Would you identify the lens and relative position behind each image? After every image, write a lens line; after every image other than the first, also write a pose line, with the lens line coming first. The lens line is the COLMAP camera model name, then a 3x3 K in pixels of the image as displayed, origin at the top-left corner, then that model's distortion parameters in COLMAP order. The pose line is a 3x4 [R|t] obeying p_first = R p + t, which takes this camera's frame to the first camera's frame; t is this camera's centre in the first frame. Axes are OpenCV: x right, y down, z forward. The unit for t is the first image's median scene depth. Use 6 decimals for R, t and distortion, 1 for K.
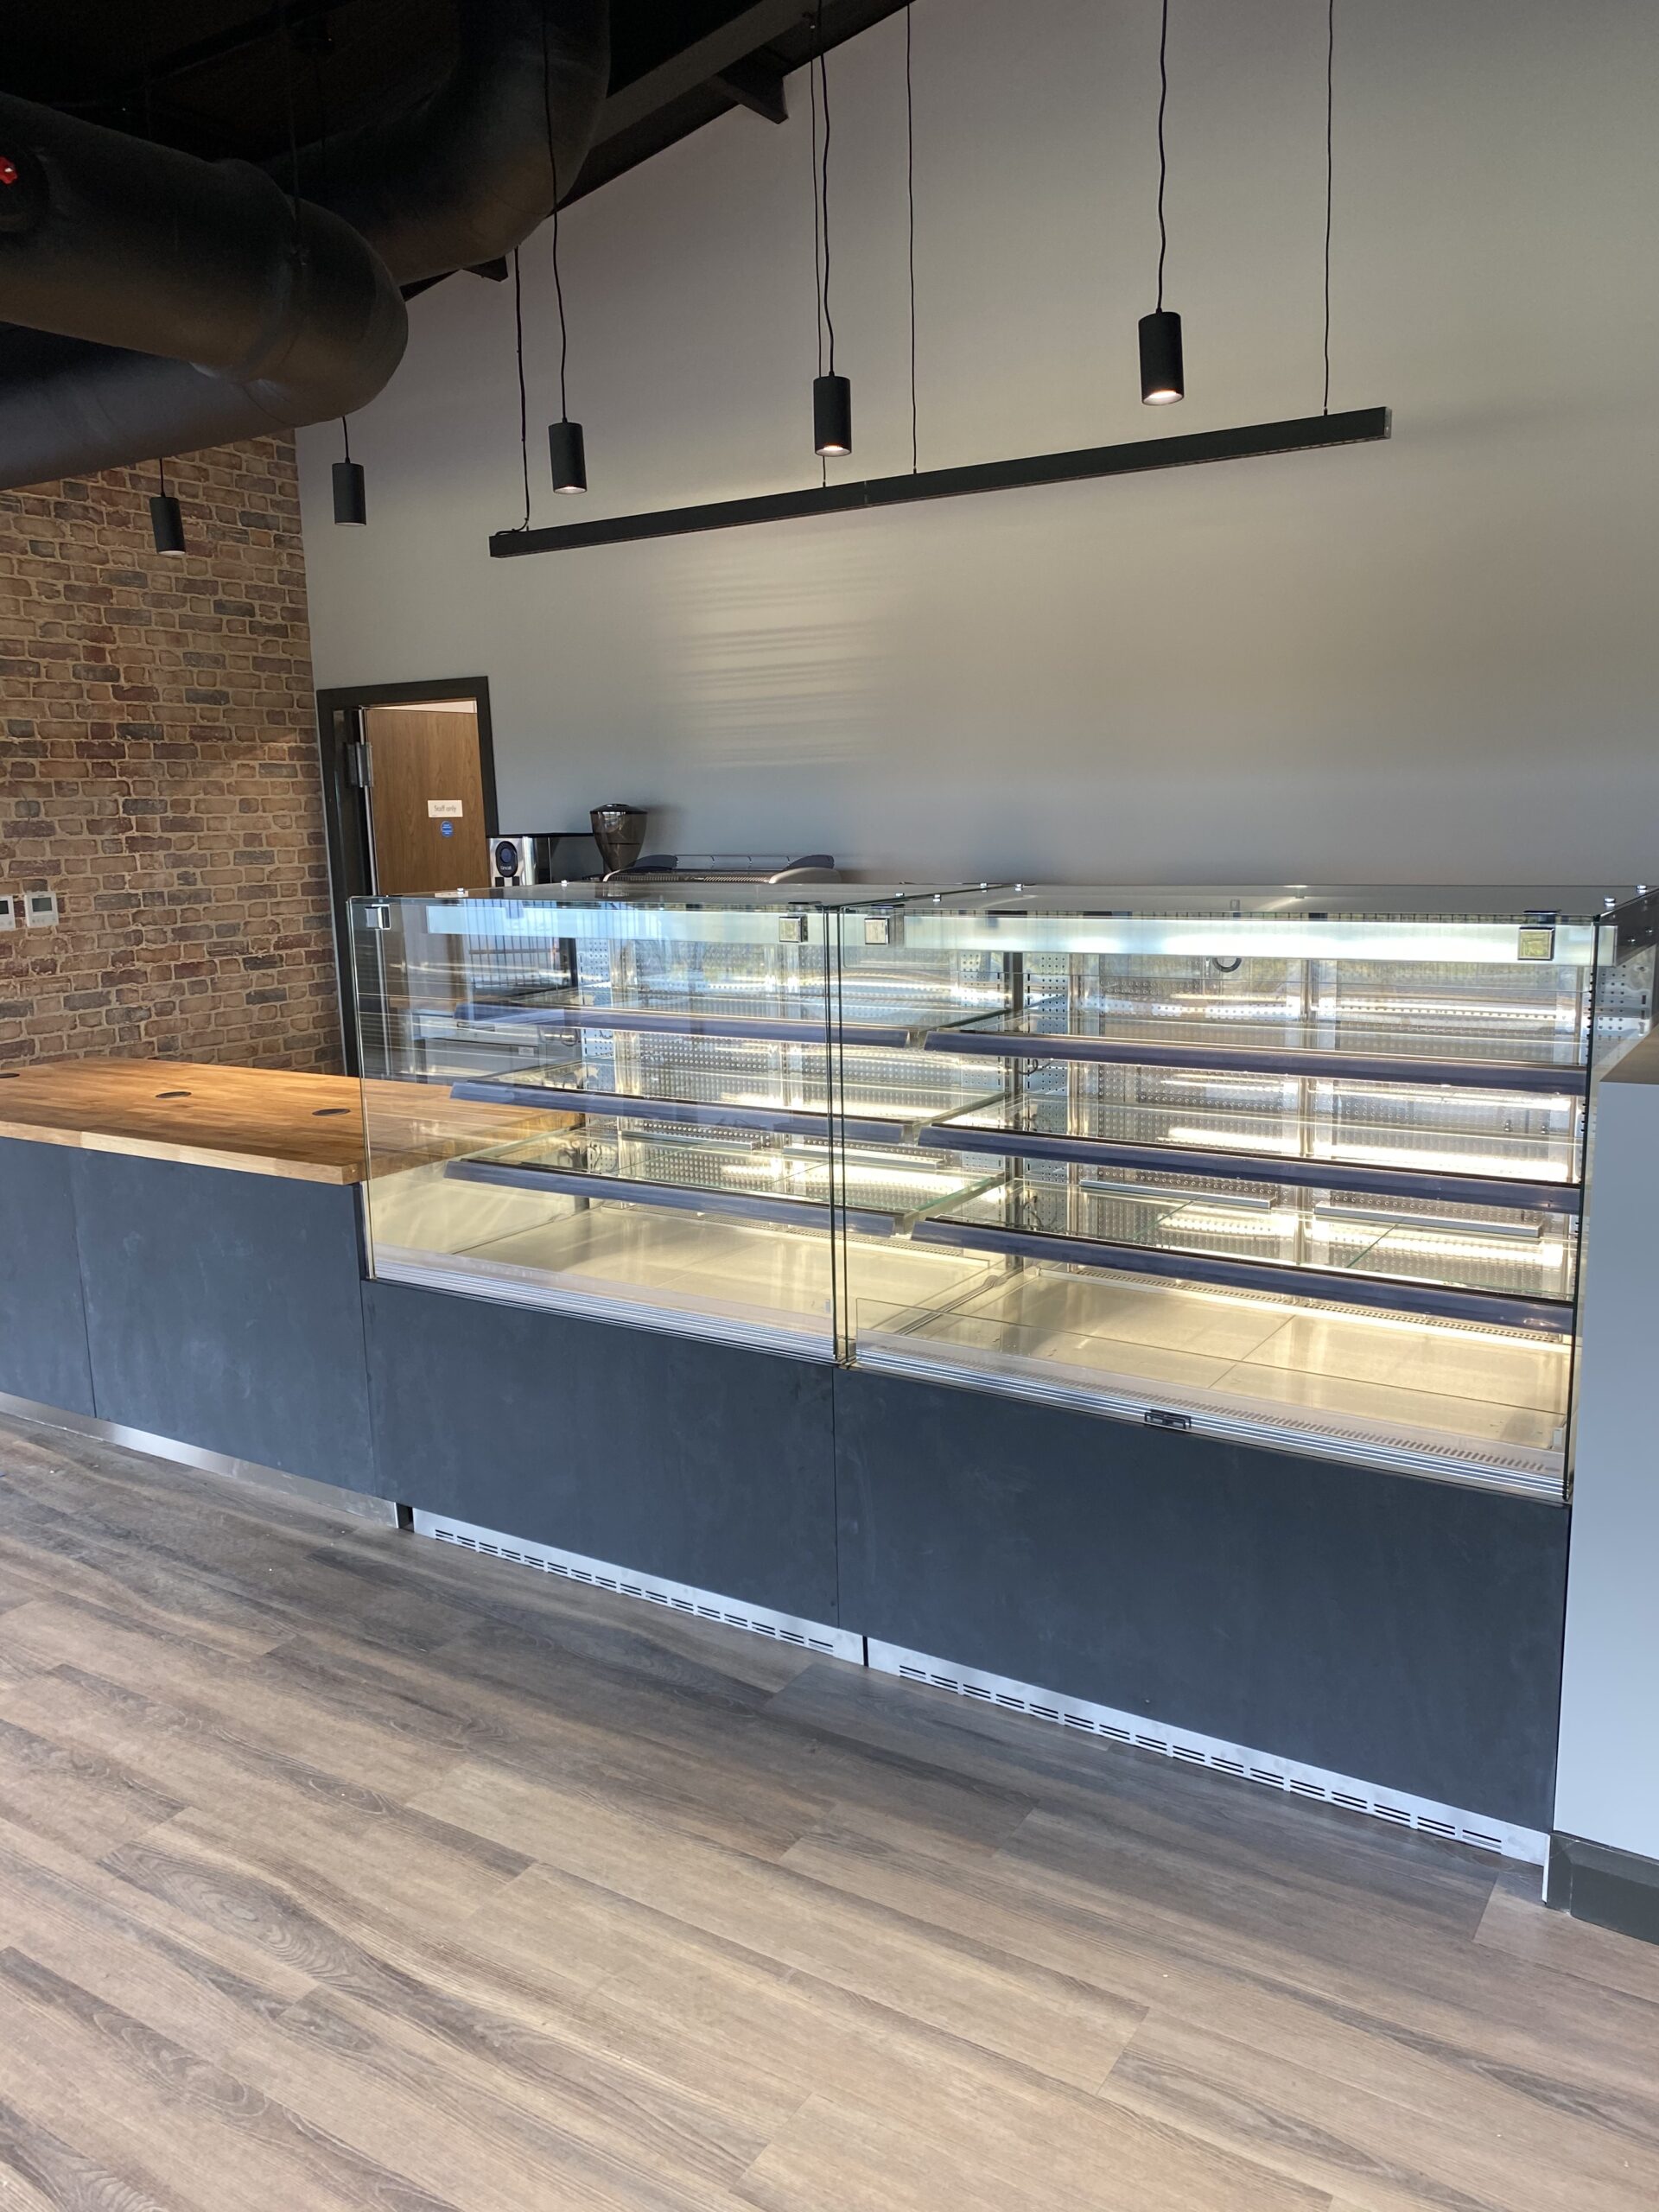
lens RADIAL K [[1683.8, 0, 838.5], [0, 1683.8, 1104.7], [0, 0, 1]] dist [0.028001, -0.025240]
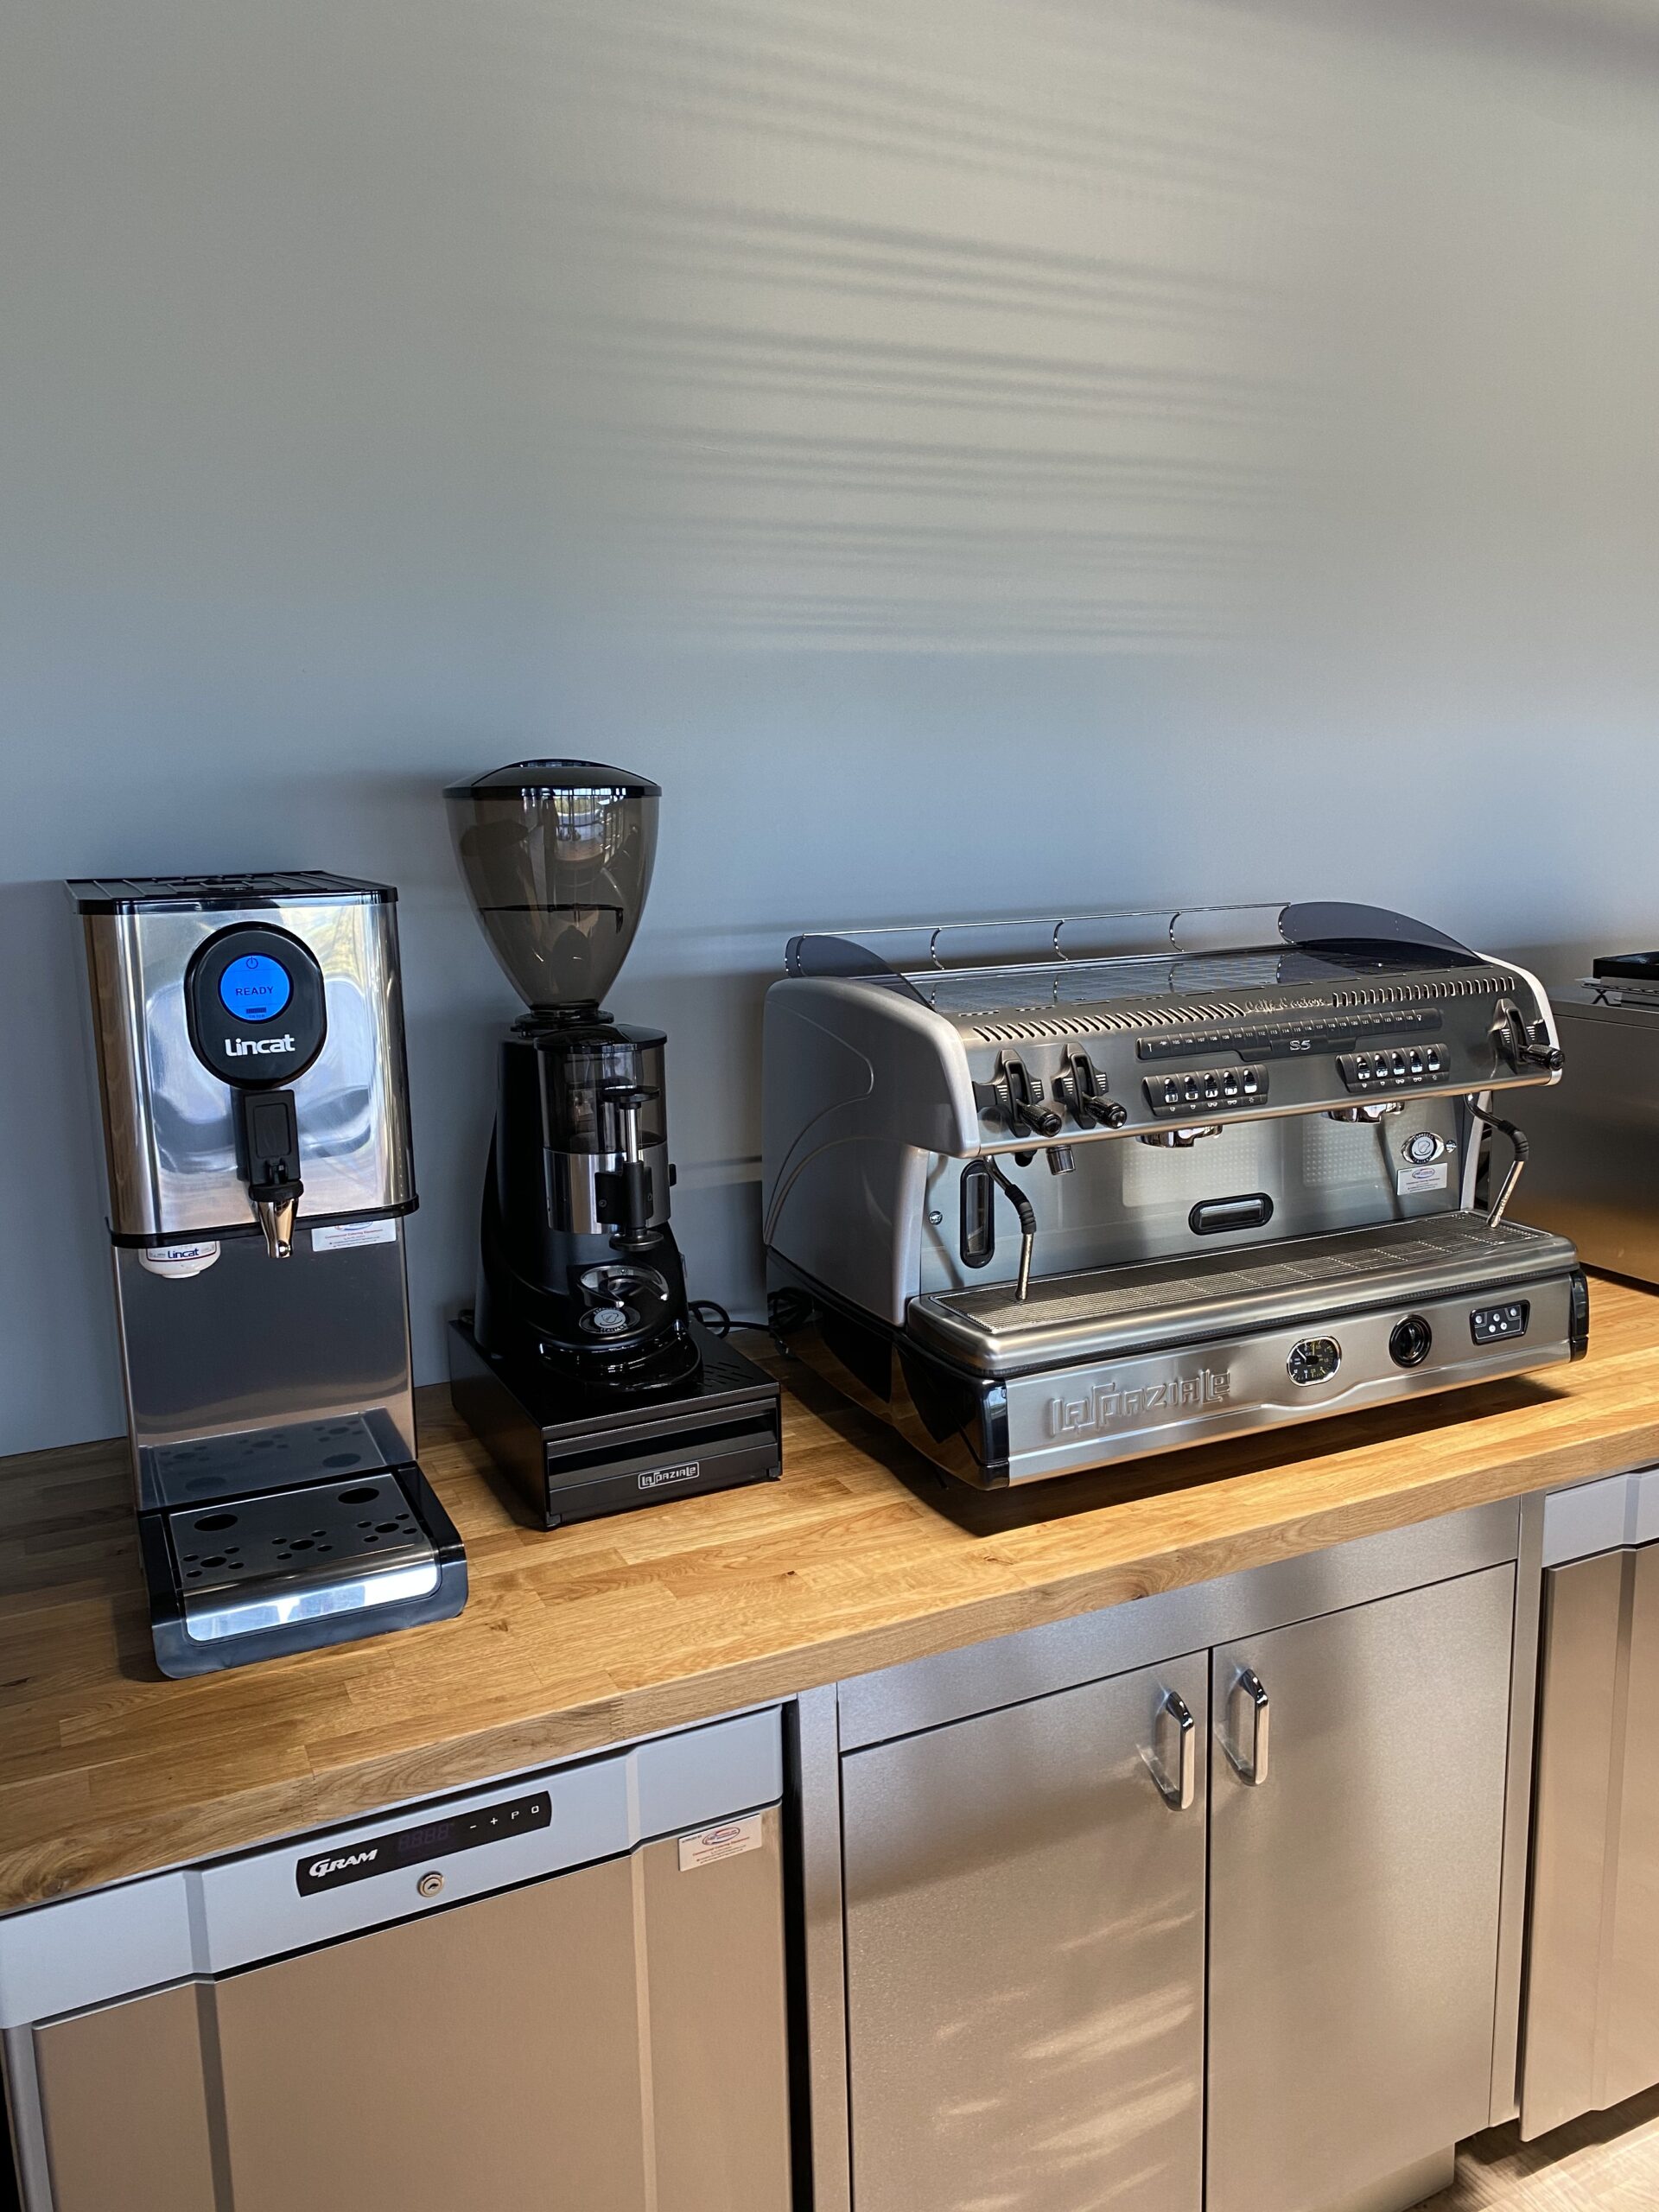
lens RADIAL K [[1683.8, 0, 817.3], [0, 1683.8, 1095.5], [0, 0, 1]] dist [0.028001, -0.025240]
pose [[0.534557, -0.137148, 0.833930, -0.393011], [0.158509, 0.985504, 0.060470, -0.156442], [-0.830135, 0.099861, 0.548547, 0.949183]]
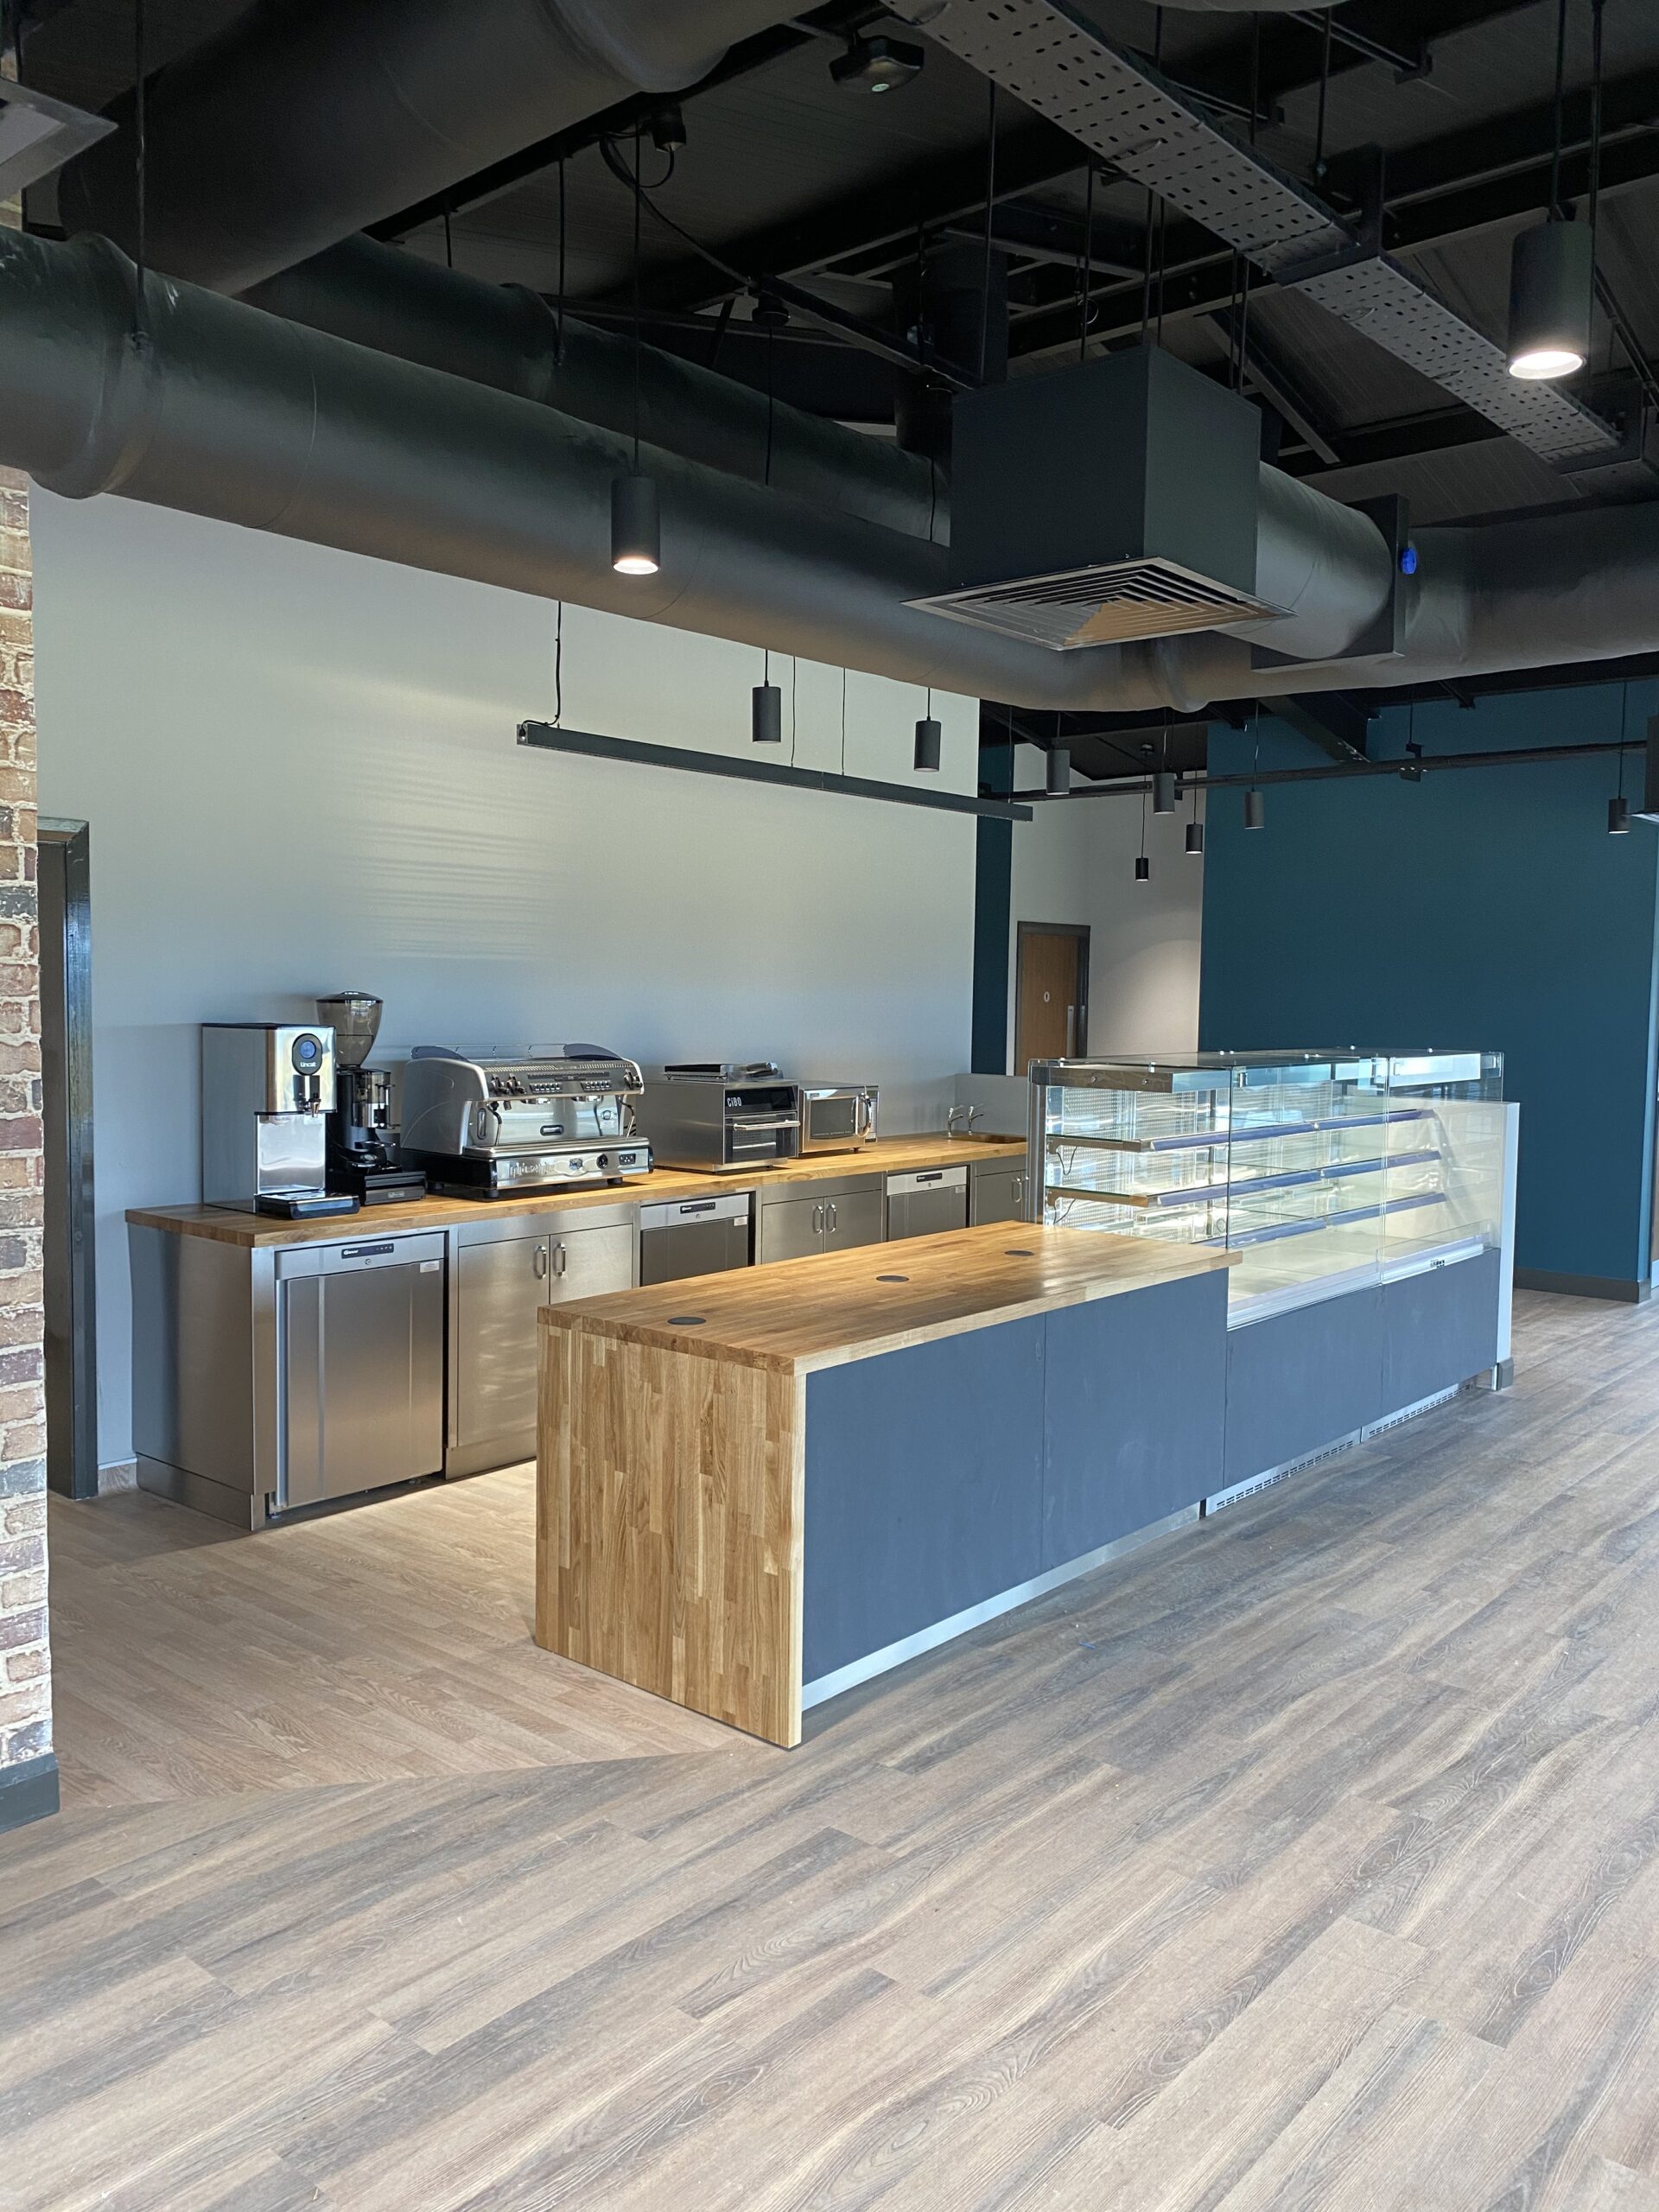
lens RADIAL K [[1683.8, 0, 851.6], [0, 1683.8, 1066.3], [0, 0, 1]] dist [0.028001, -0.025240]
pose [[0.122644, -0.017130, 0.992303, -1.151134], [0.156656, 0.987651, -0.002312, -0.109364], [-0.980009, 0.155733, 0.123813, 0.727889]]
